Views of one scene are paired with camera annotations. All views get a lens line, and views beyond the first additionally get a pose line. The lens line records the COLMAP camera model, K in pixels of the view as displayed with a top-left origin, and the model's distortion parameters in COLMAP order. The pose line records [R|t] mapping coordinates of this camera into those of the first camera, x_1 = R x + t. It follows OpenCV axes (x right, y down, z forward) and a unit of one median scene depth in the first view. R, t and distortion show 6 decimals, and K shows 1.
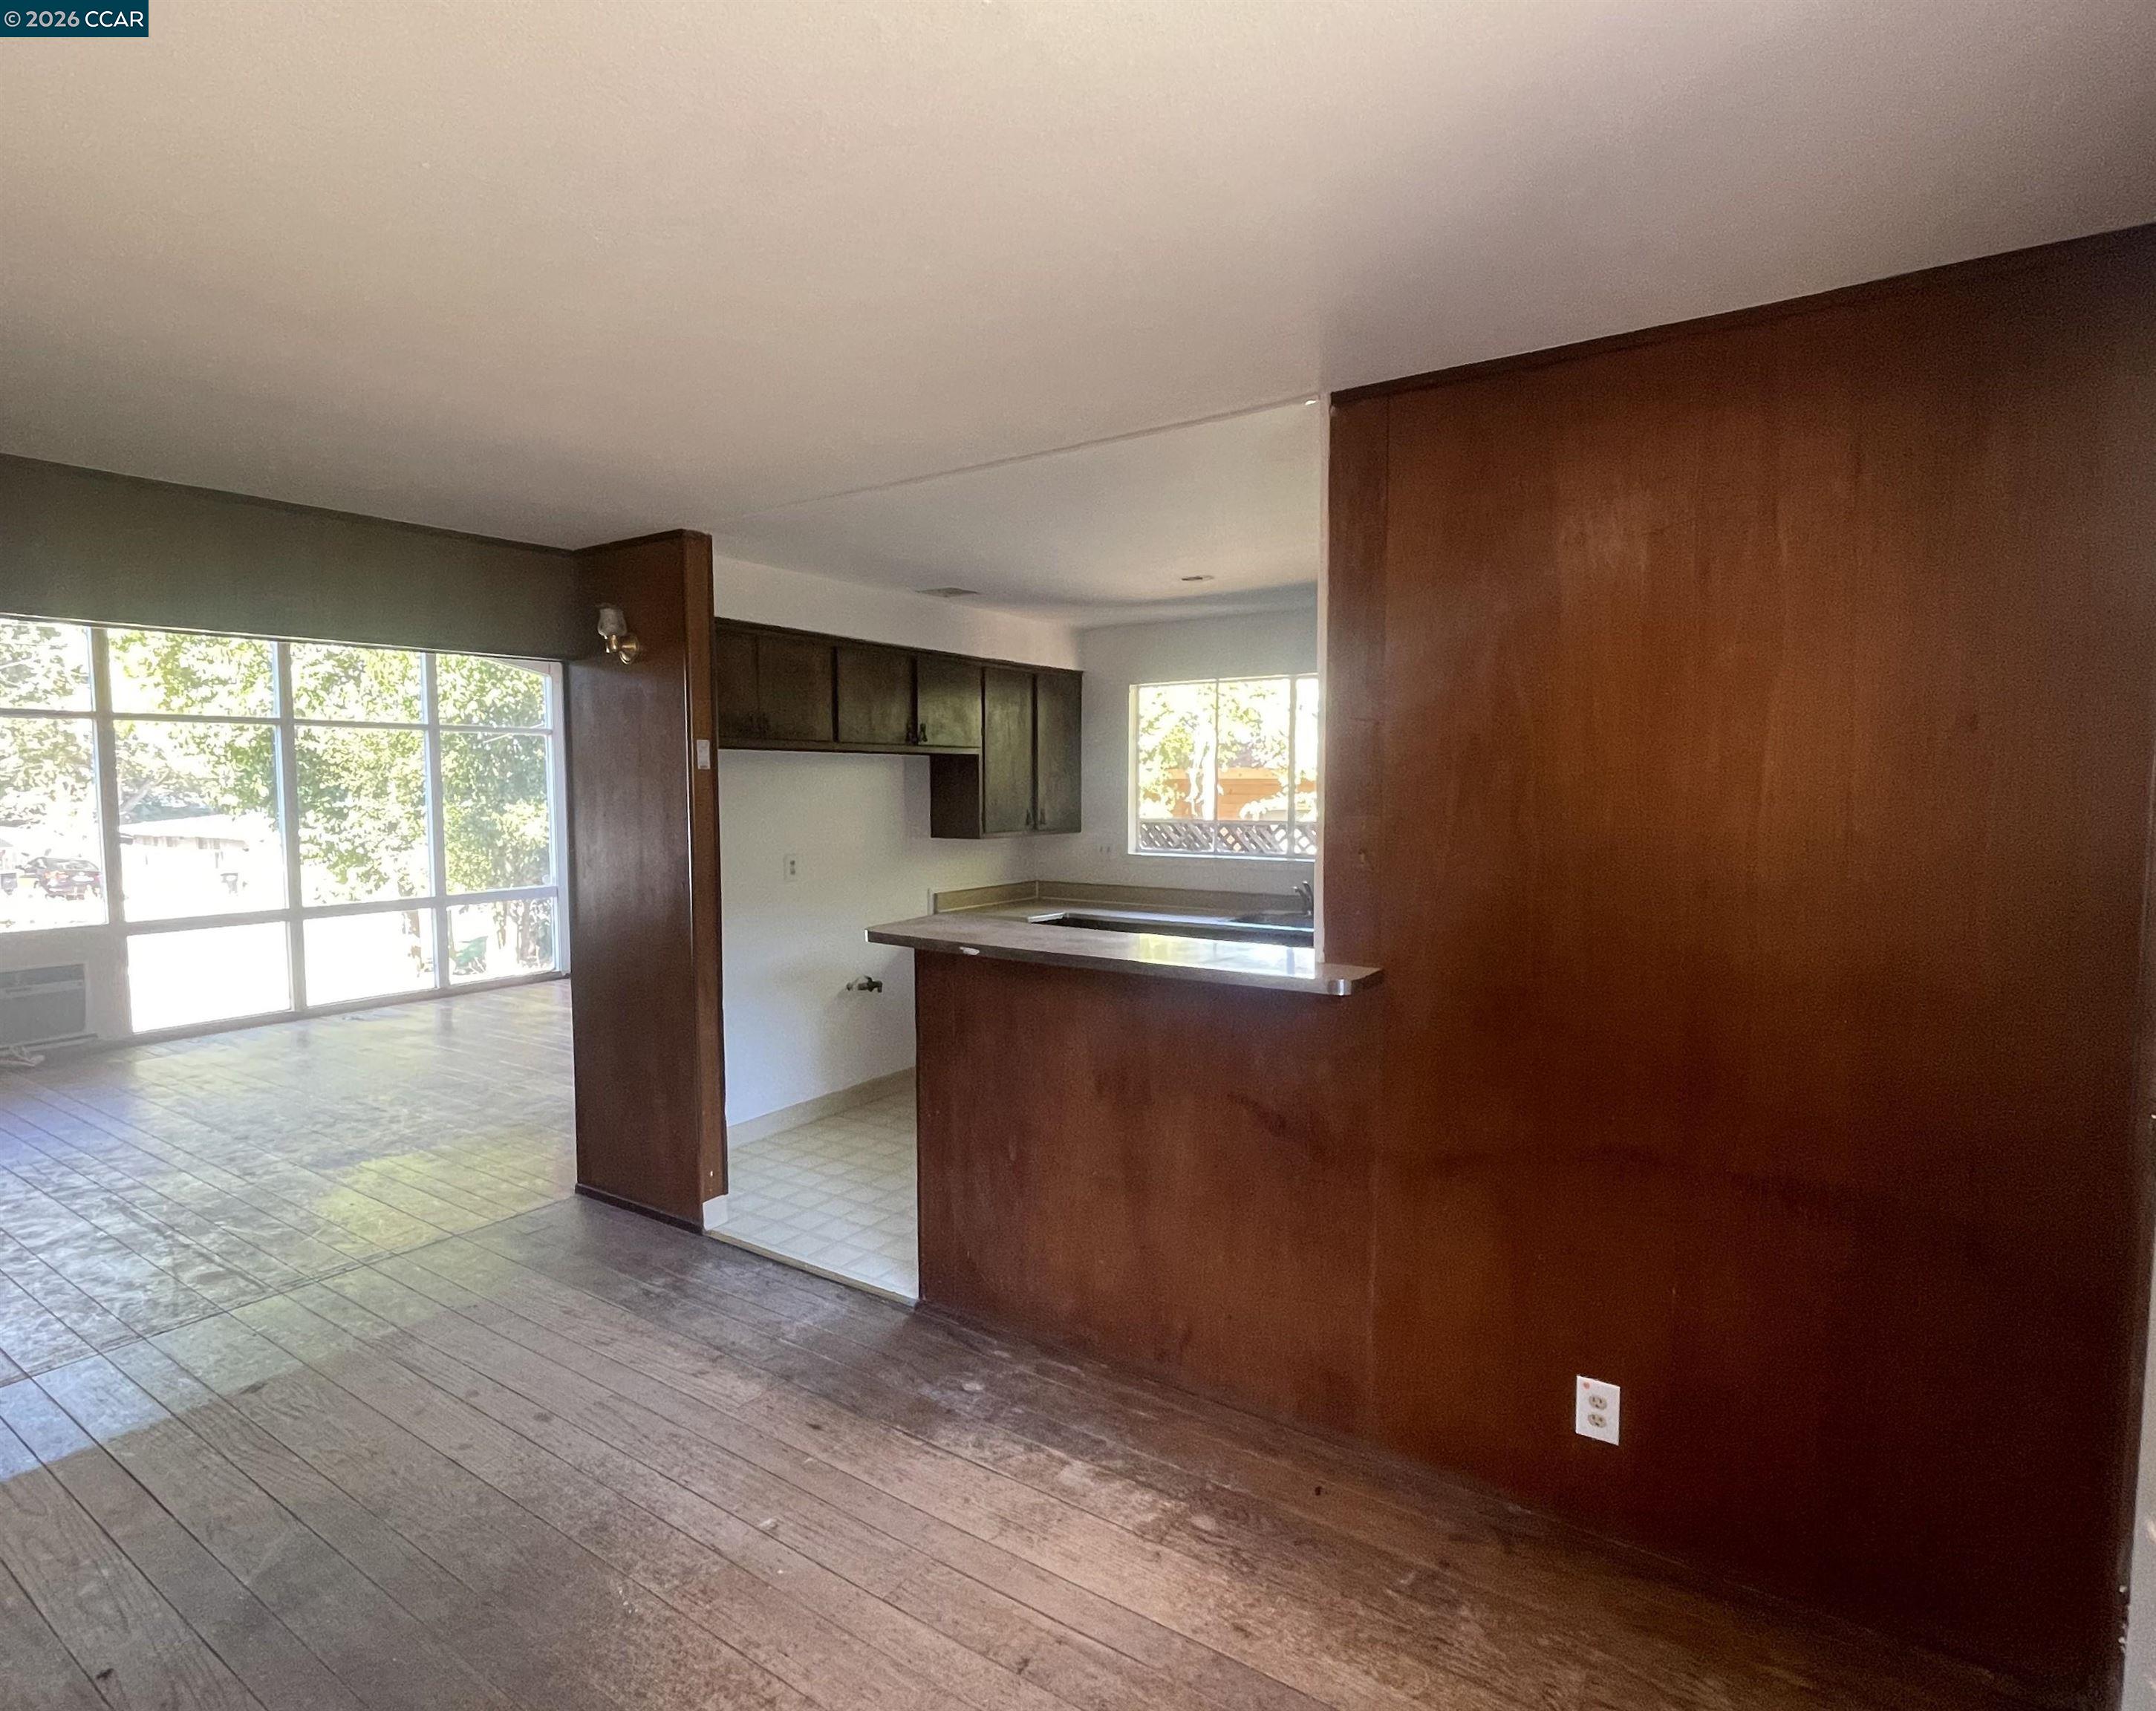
lens RADIAL K [[1104.5, 0, 1076.4], [0, 1104.5, 855.8], [0, 0, 1]] dist [-0.001216, -0.000029]
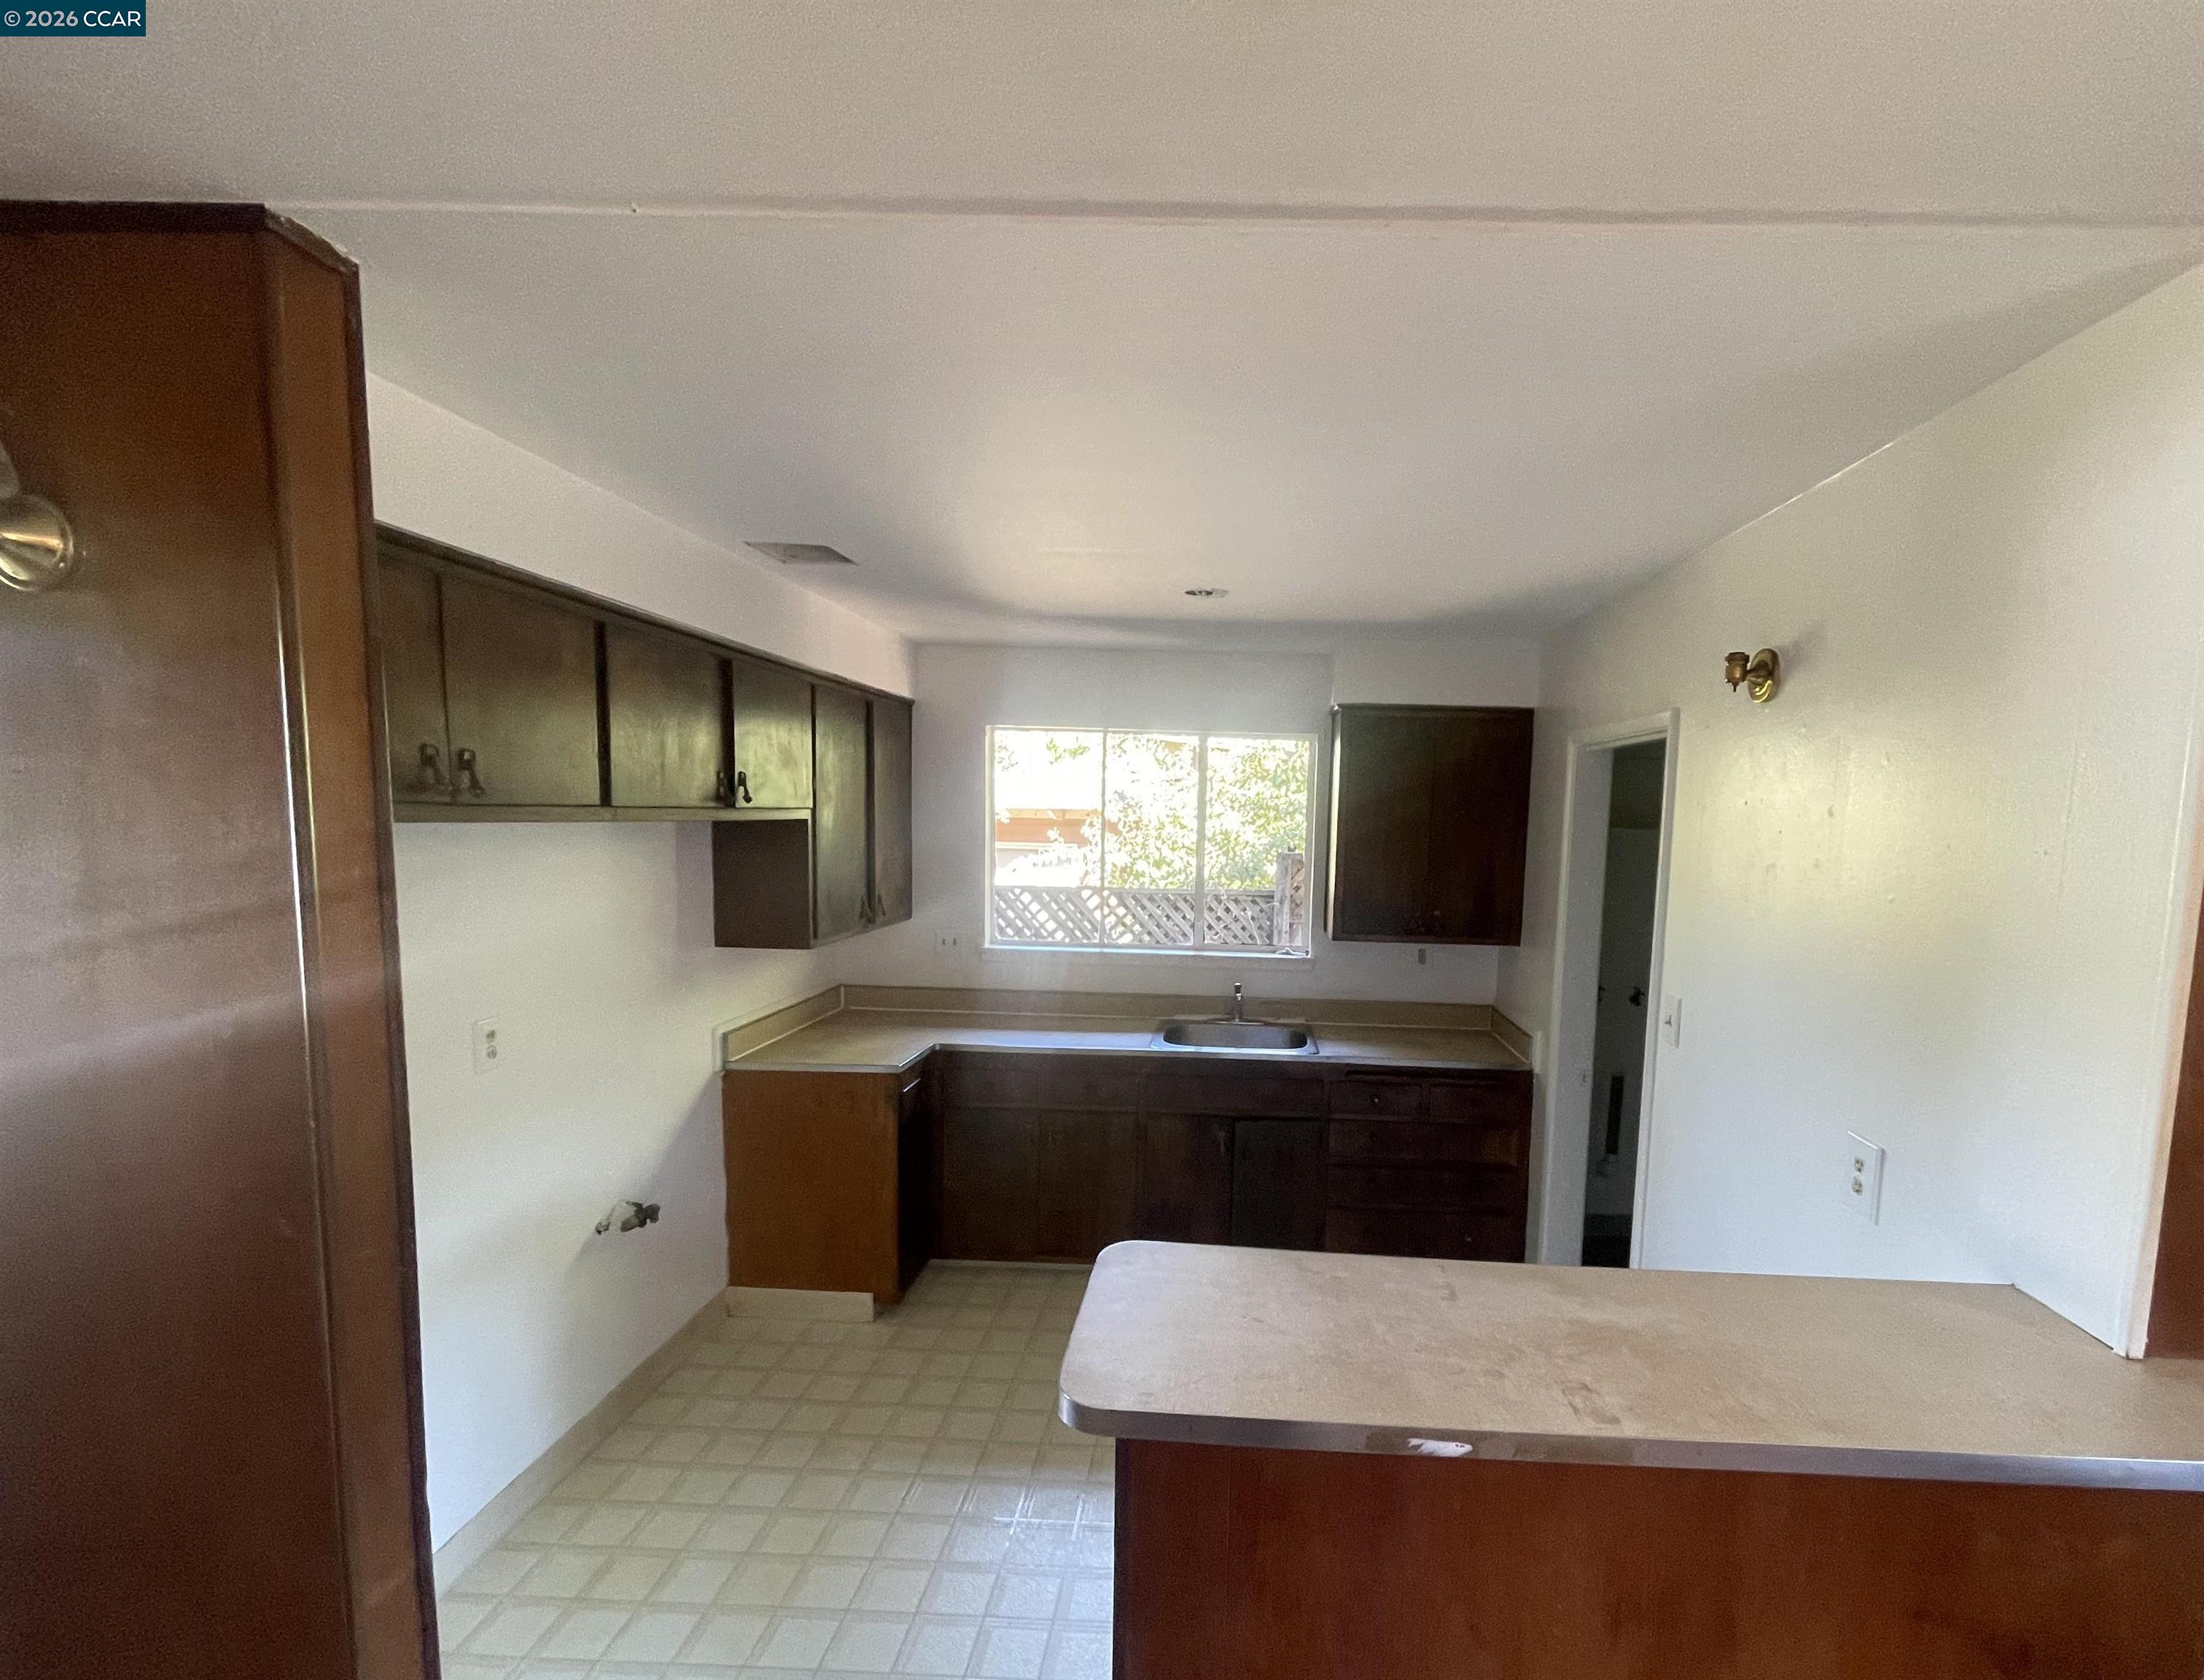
lens RADIAL K [[941.7, 0, 1215.3], [0, 941.7, 907.4], [0, 0, 1]] dist [-0.008197, 0.000326]
pose [[0.844228, -0.024011, 0.535446, -0.190440], [-0.001676, 0.998873, 0.047435, -0.069486], [-0.535982, -0.040944, 0.843236, 0.425063]]
